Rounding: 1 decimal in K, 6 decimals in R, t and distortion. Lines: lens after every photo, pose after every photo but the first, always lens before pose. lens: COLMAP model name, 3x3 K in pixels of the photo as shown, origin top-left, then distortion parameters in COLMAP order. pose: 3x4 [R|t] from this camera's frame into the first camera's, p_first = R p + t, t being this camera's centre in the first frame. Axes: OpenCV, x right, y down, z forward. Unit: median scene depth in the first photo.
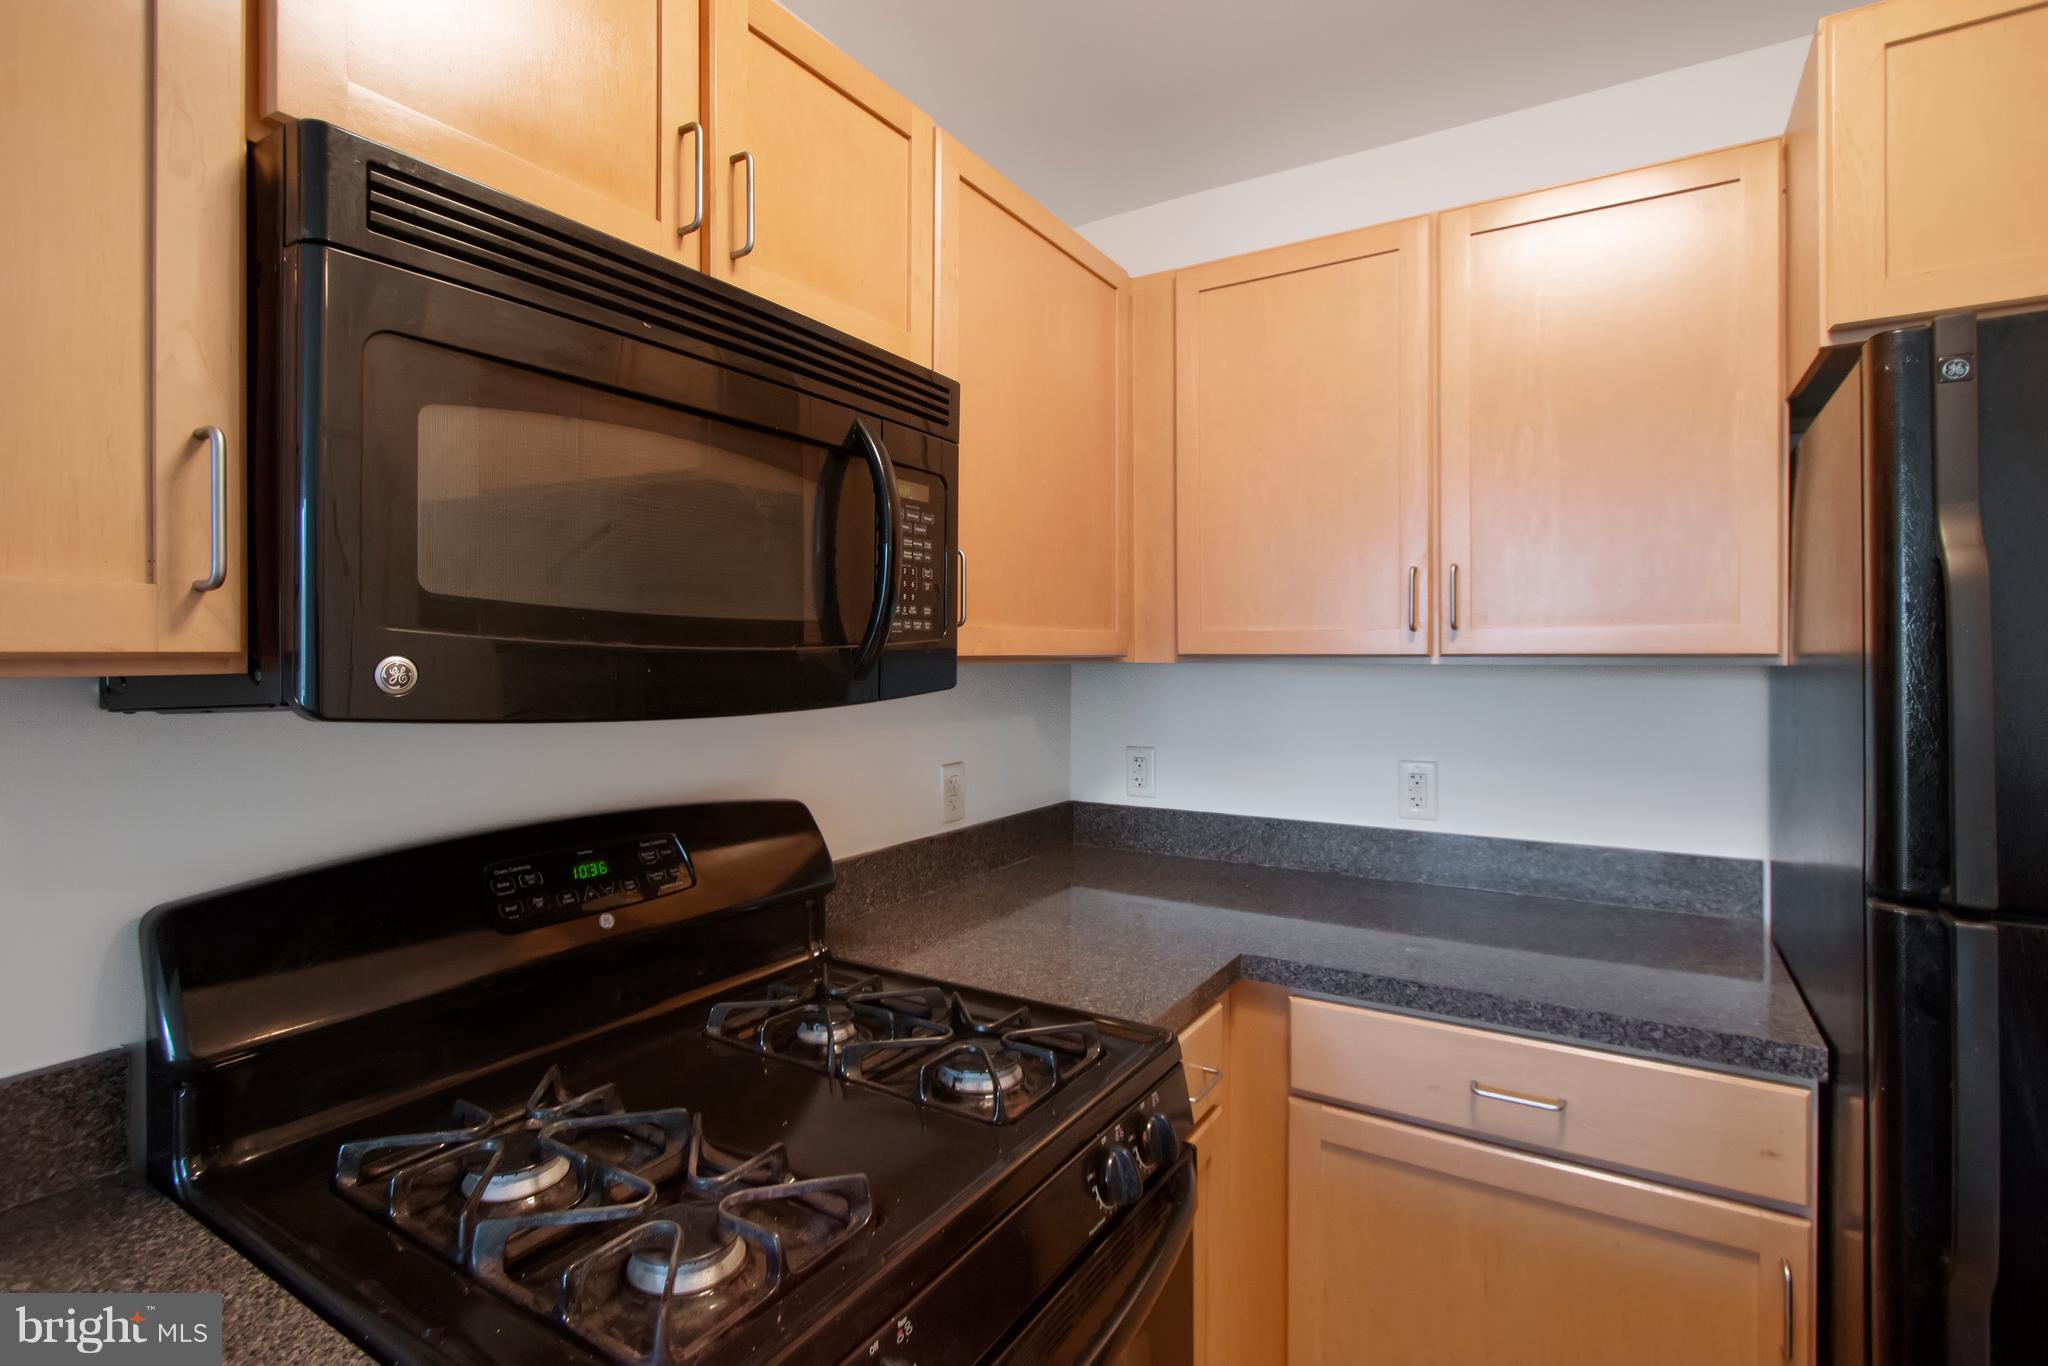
lens RADIAL K [[959.9, 0, 1003.4], [0, 959.9, 656.0], [0, 0, 1]] dist [-0.002413, -0.000031]
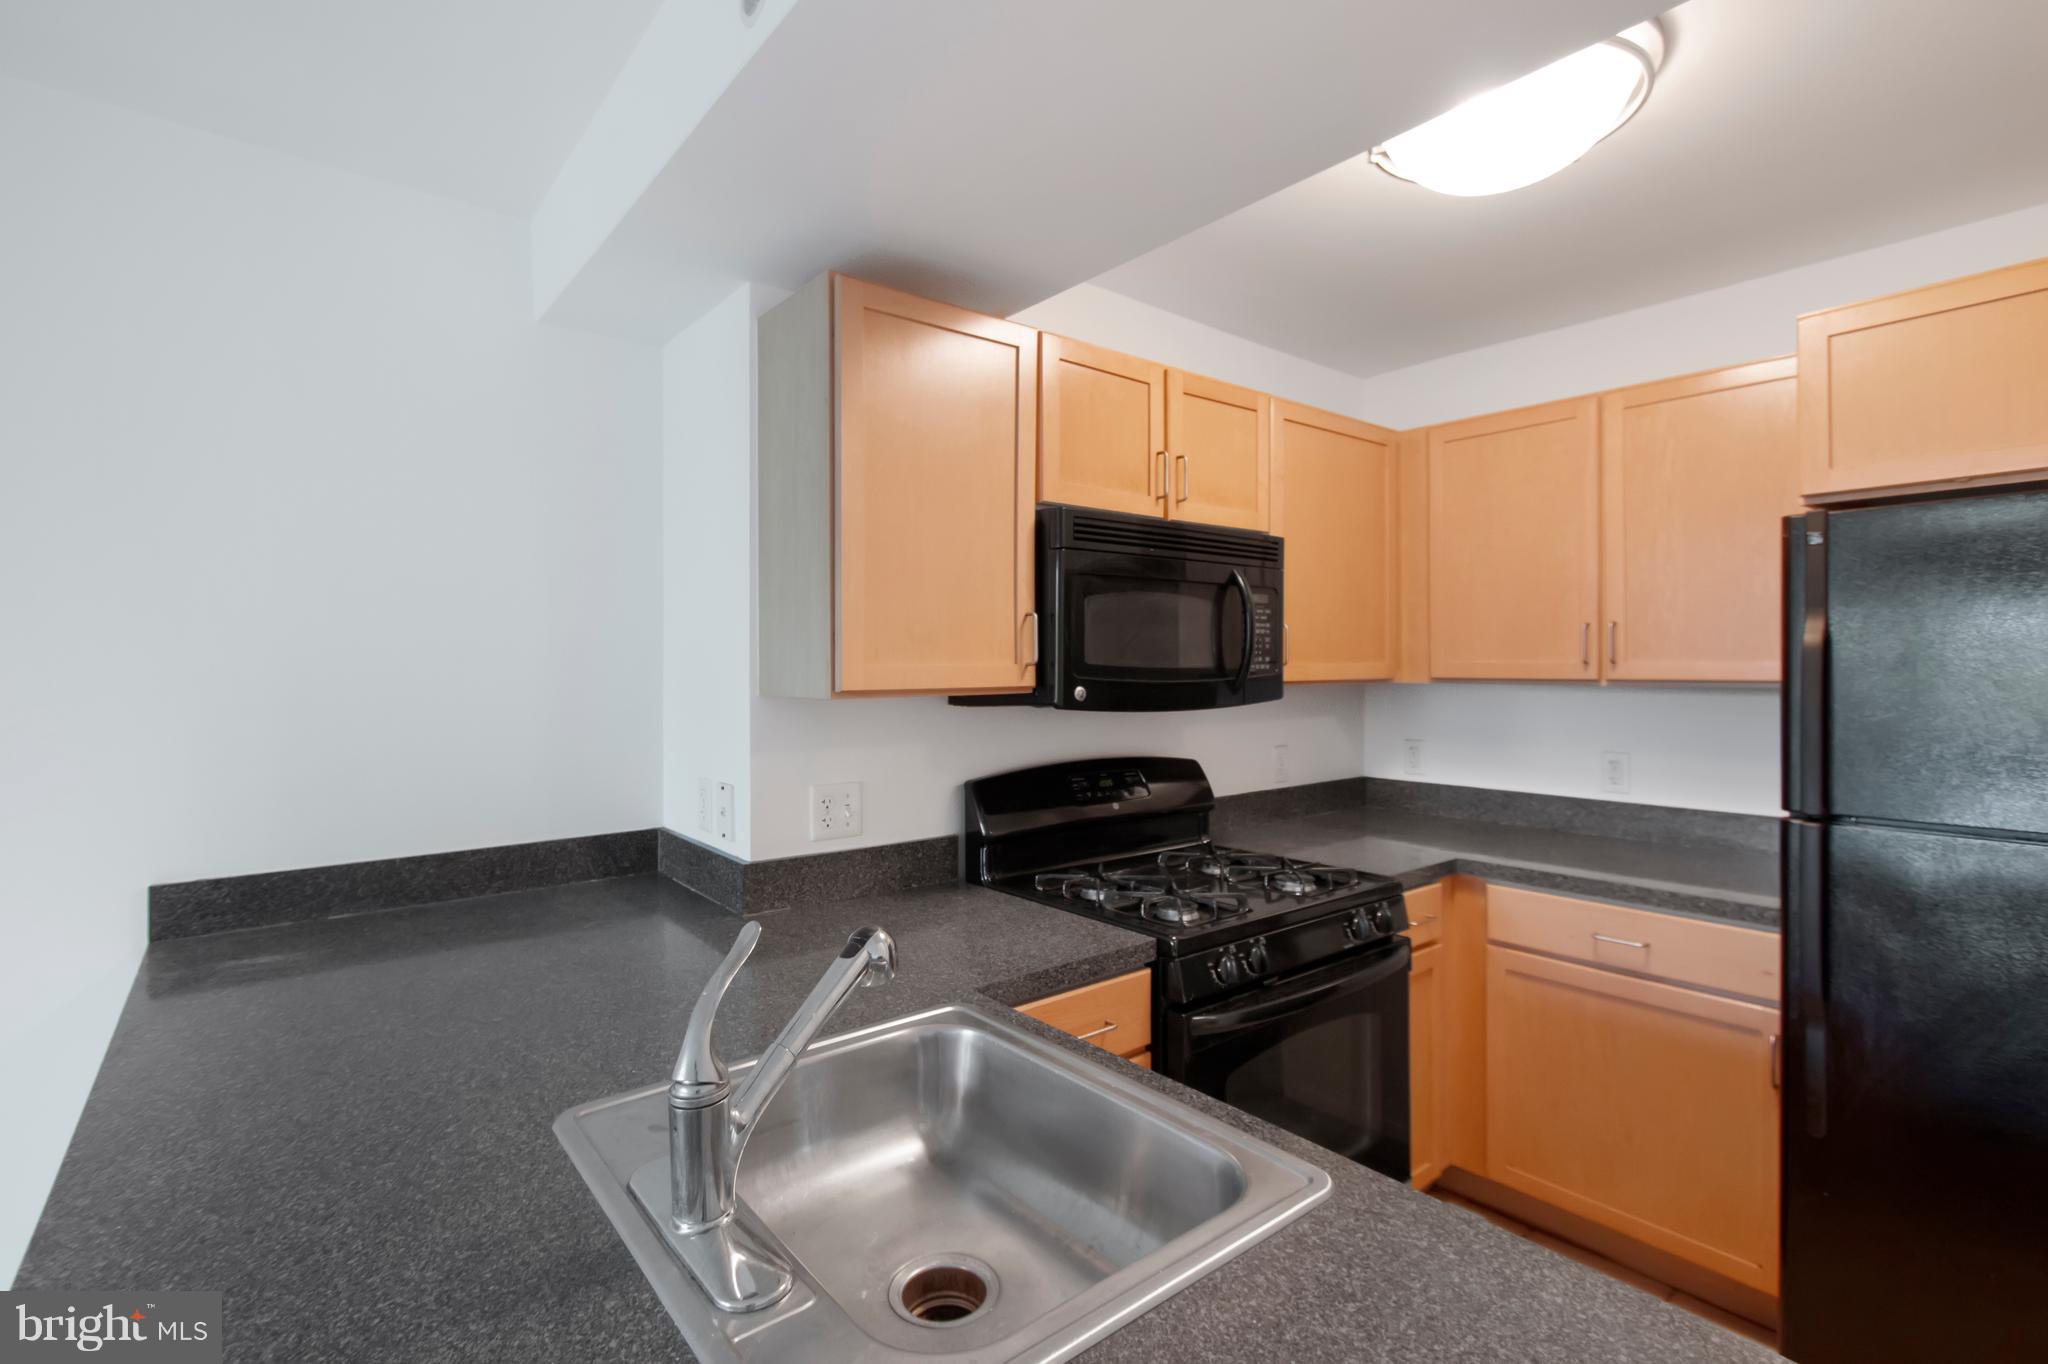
lens RADIAL K [[943.7, 0, 1042.7], [0, 943.7, 663.8], [0, 0, 1]] dist [-0.003769, -0.000123]
pose [[0.955228, -0.002060, -0.295863, 0.048946], [0.001928, 0.999998, -0.000738, -0.035561], [0.295864, 0.000134, 0.955230, -0.909677]]
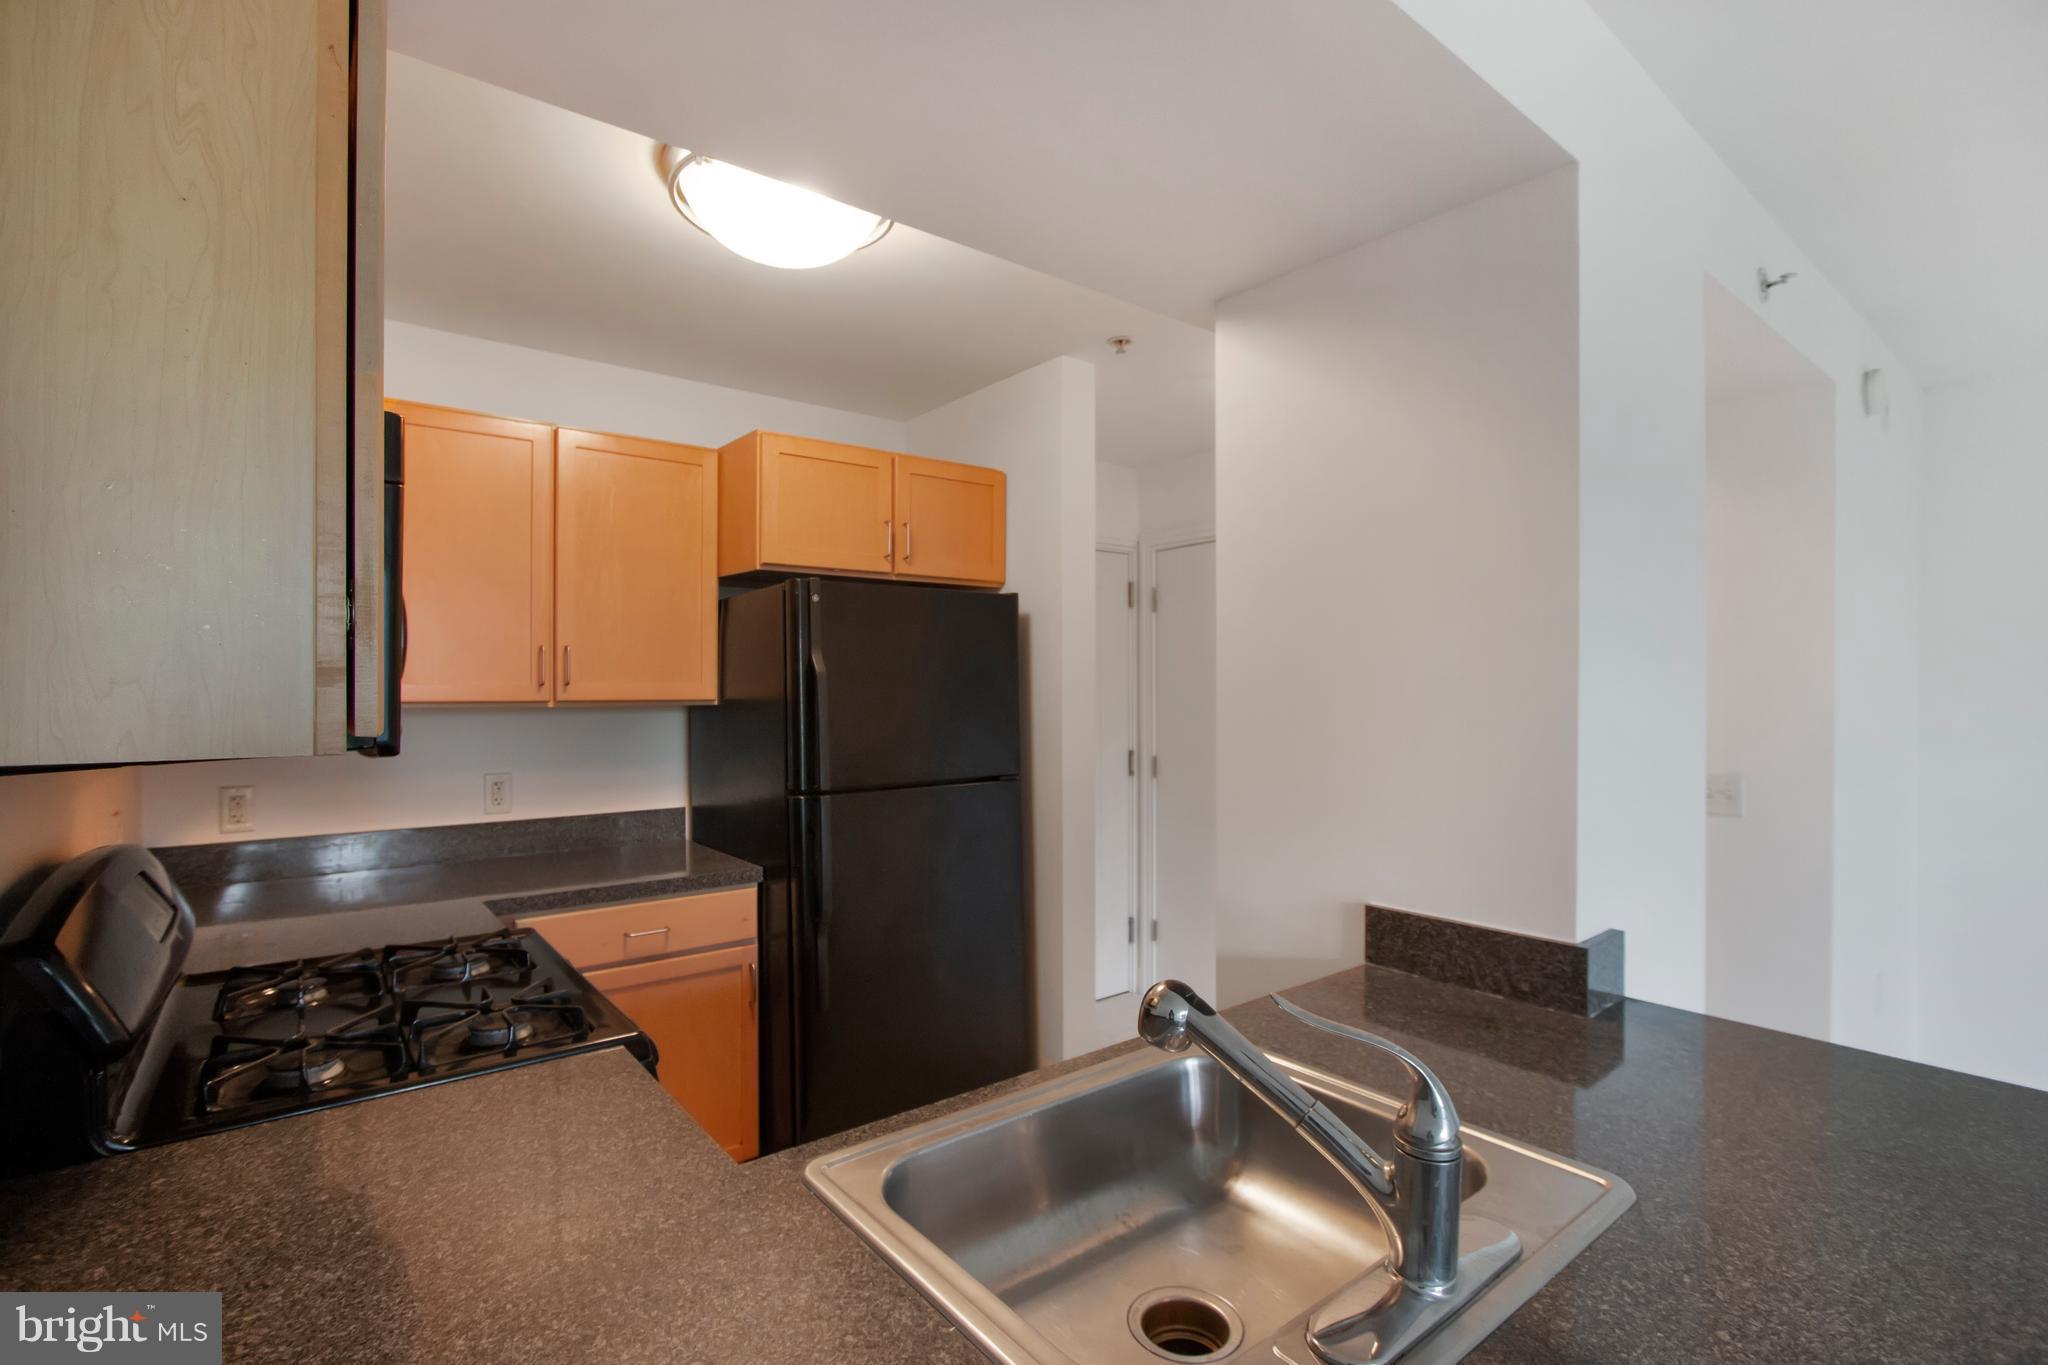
lens RADIAL K [[950.3, 0, 1014.9], [0, 950.3, 692.8], [0, 0, 1]] dist [-0.021585, 0.000336]
pose [[0.323909, -0.002993, 0.946084, -1.009899], [0.000405, 0.999995, 0.003025, -0.025418], [-0.946088, -0.000597, 0.323909, -0.307052]]
